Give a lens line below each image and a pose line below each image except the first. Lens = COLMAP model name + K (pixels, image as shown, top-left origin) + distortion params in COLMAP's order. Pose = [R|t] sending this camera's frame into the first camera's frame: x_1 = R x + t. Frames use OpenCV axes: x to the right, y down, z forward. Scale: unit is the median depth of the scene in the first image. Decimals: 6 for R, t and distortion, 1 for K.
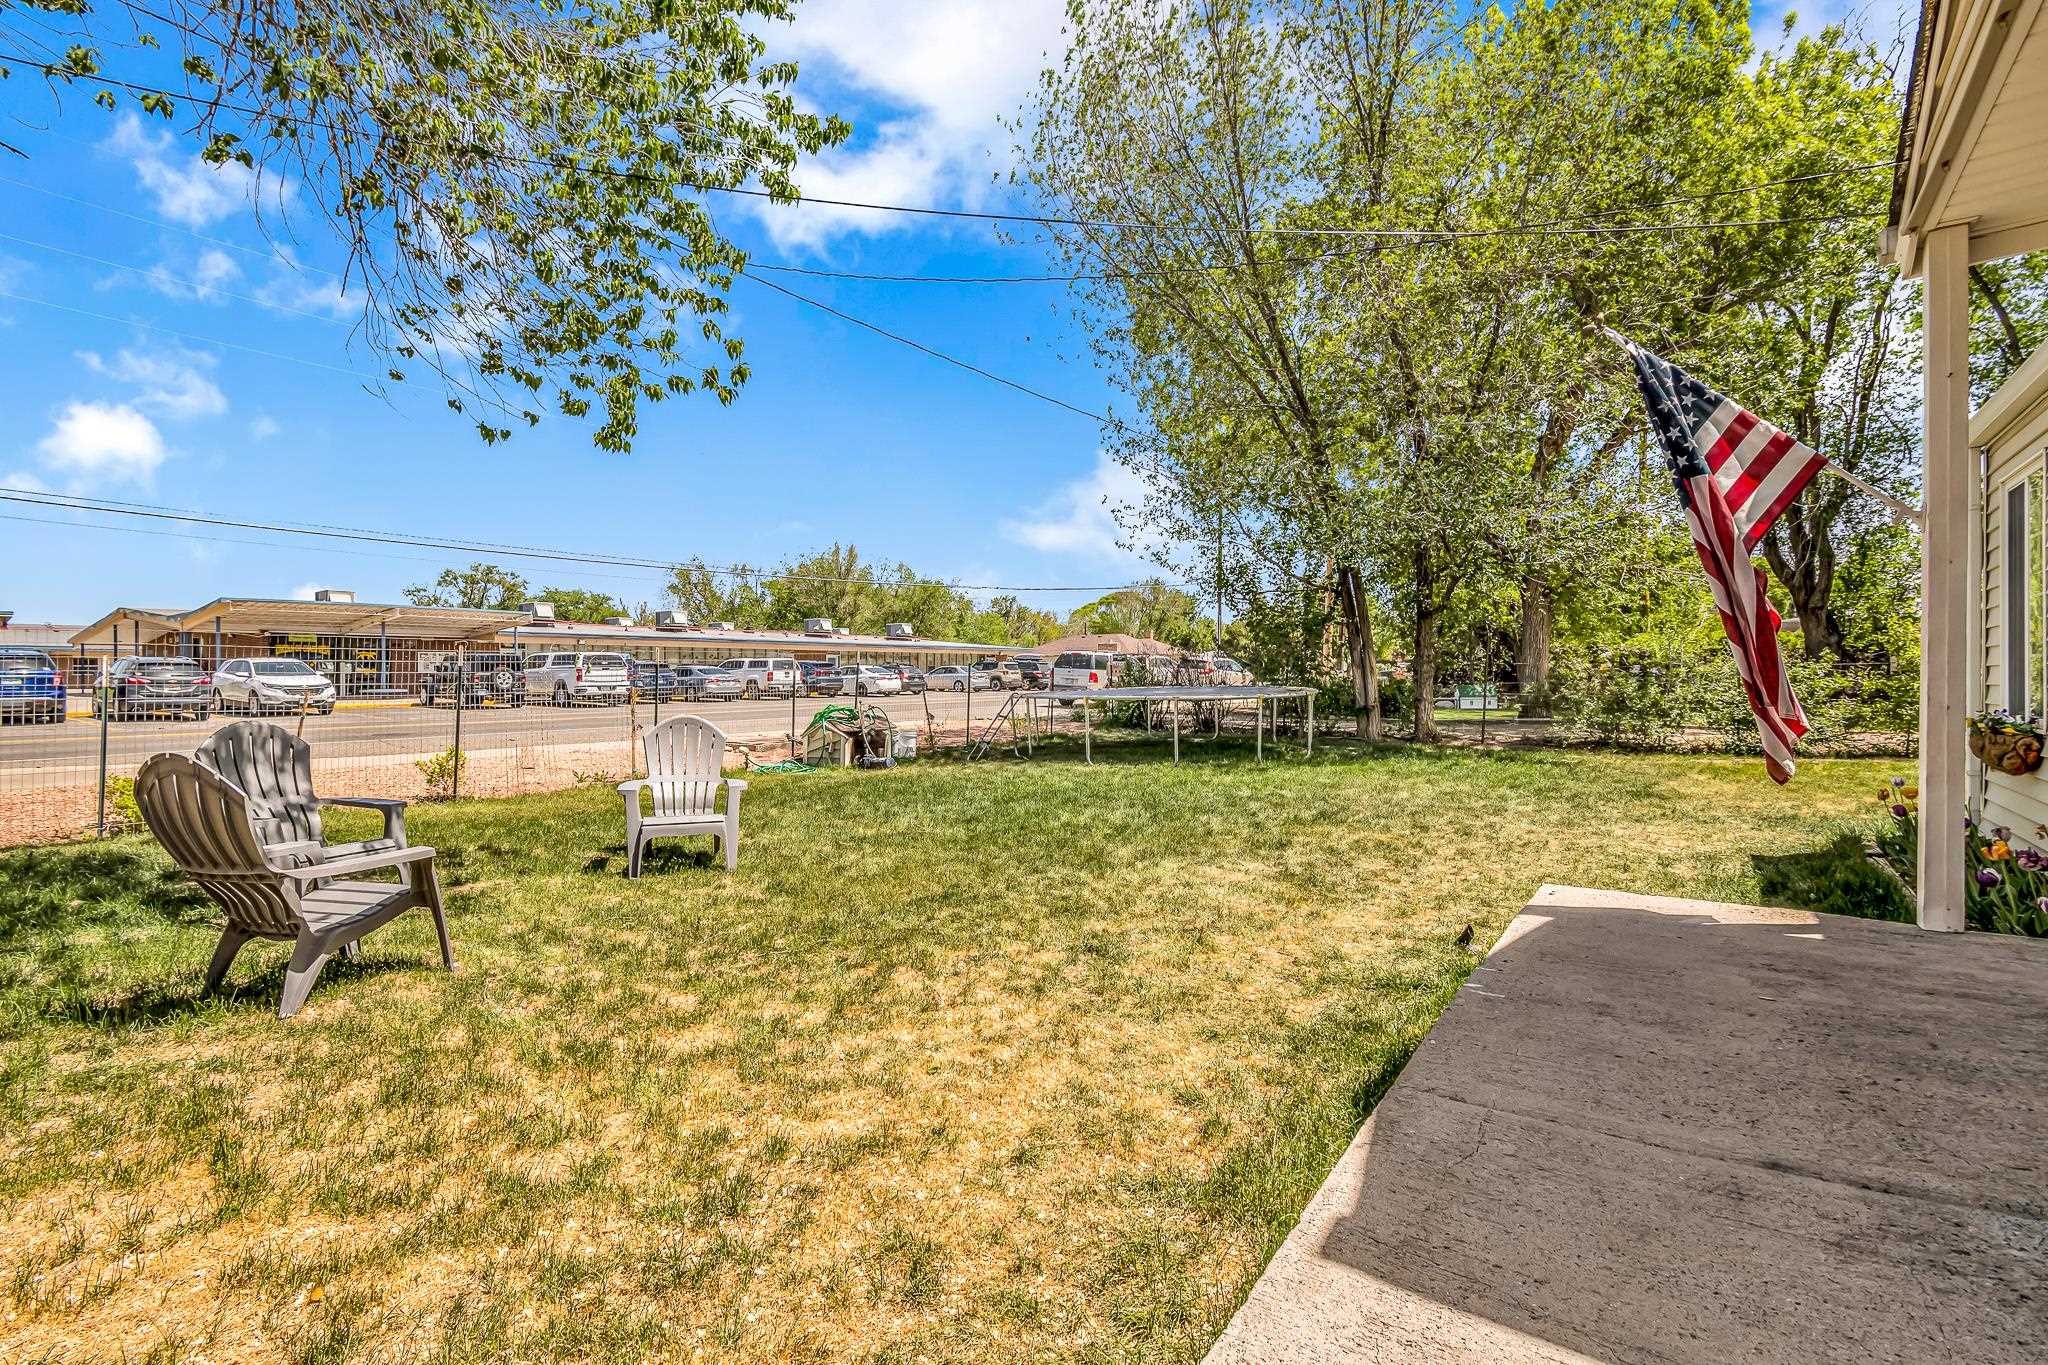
lens RADIAL K [[923.5, 0, 1024.5], [0, 923.5, 670.0], [0, 0, 1]] dist [0.002298, -0.001274]
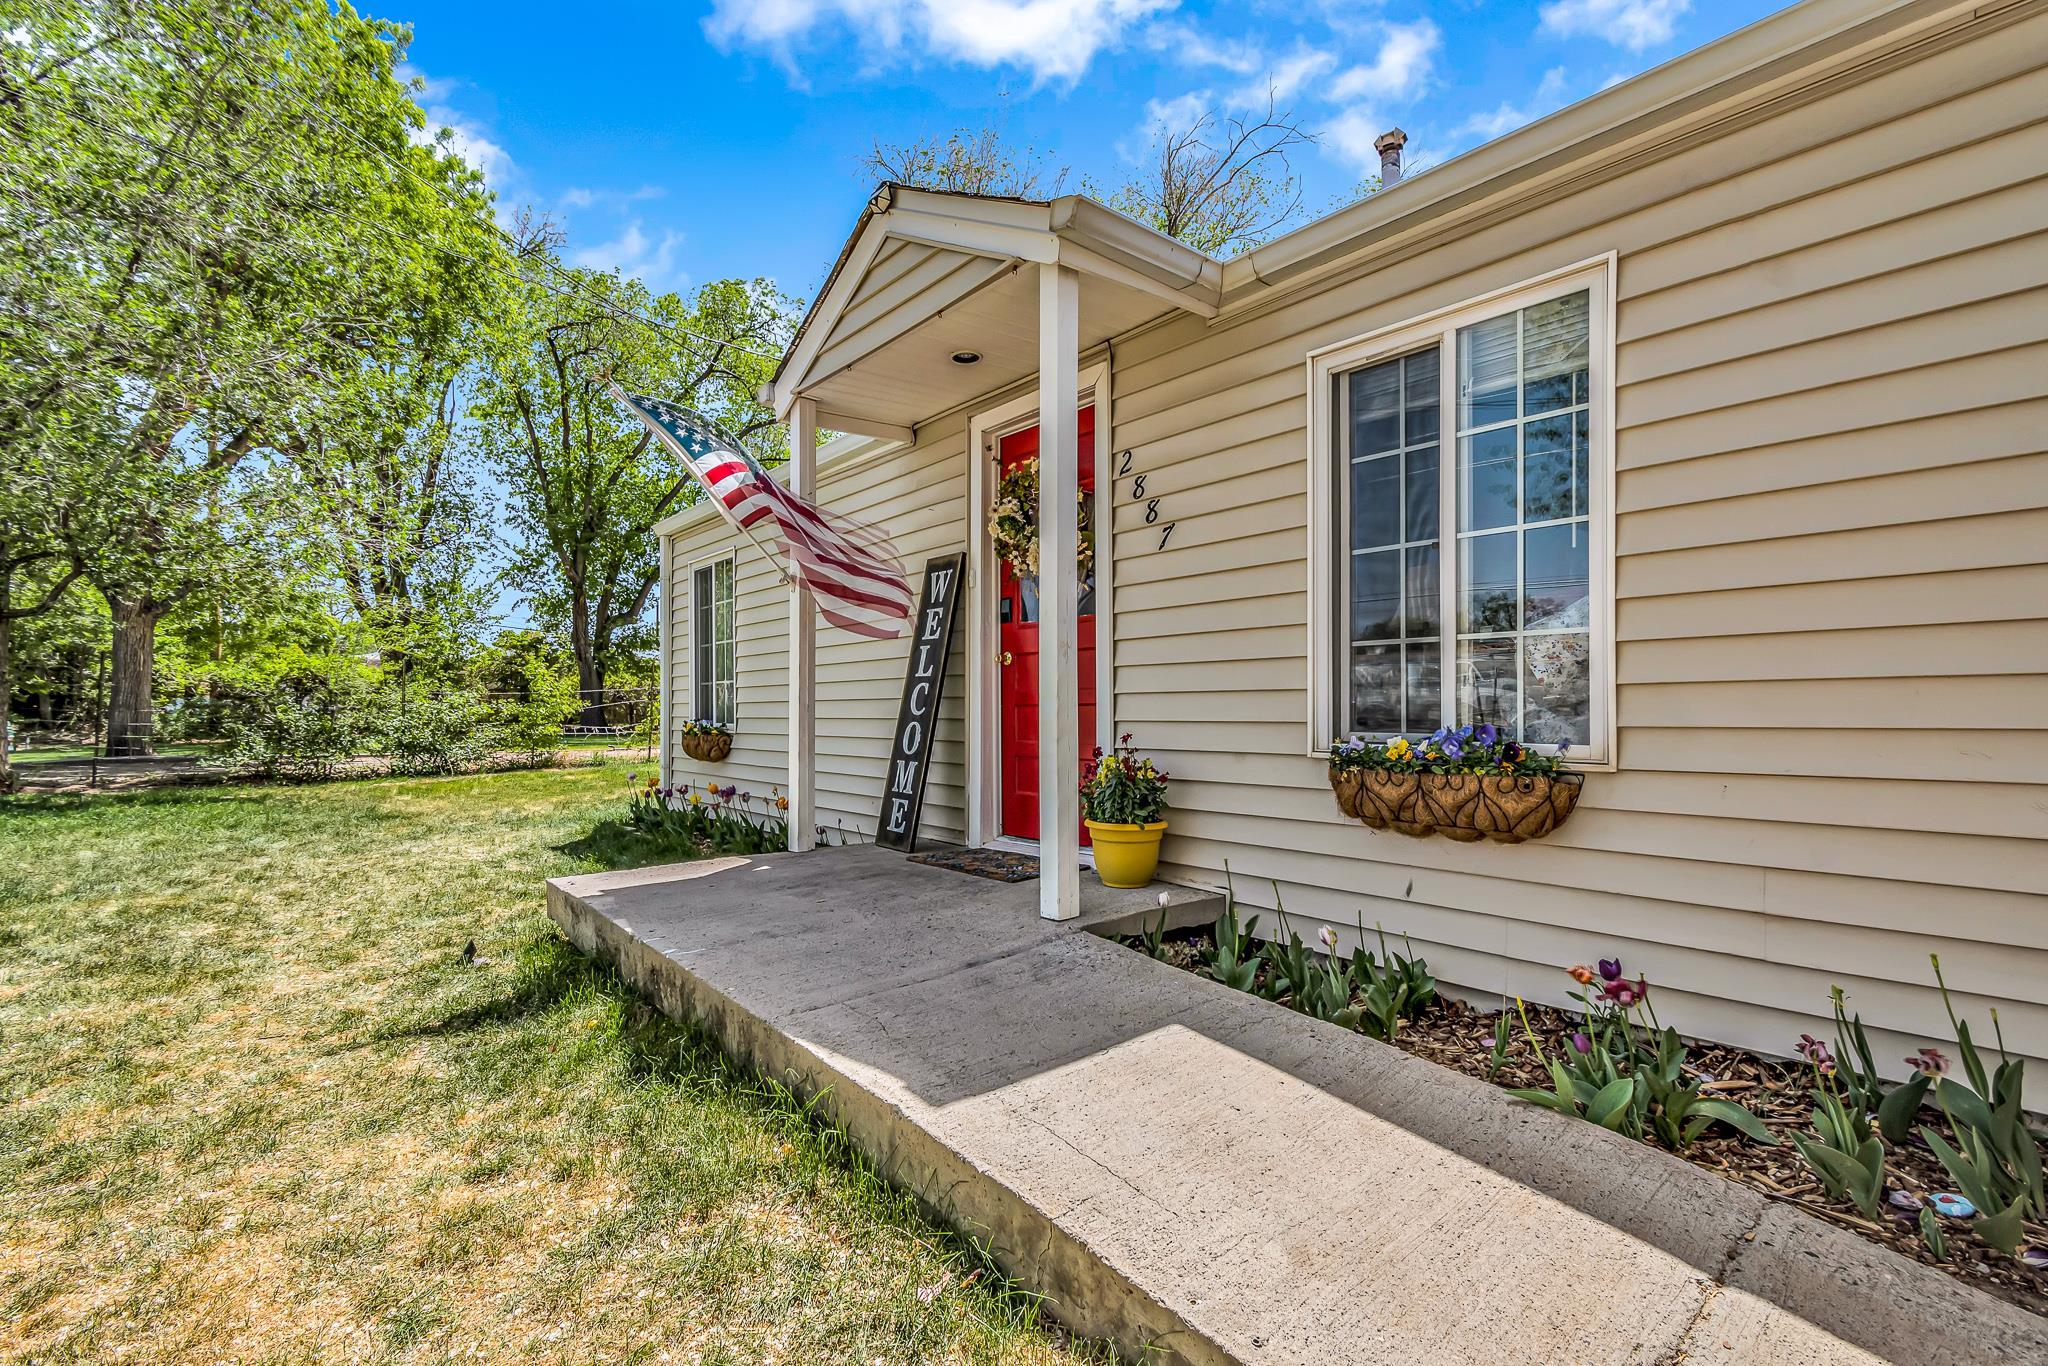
lens RADIAL K [[923.5, 0, 1027.3], [0, 923.5, 687.9], [0, 0, 1]] dist [0.002298, -0.001274]
pose [[0.226335, 0.024568, 0.973740, -0.333646], [-0.005616, 0.999698, -0.023918, 0.035849], [-0.974033, -0.000056, 0.226405, 0.228787]]
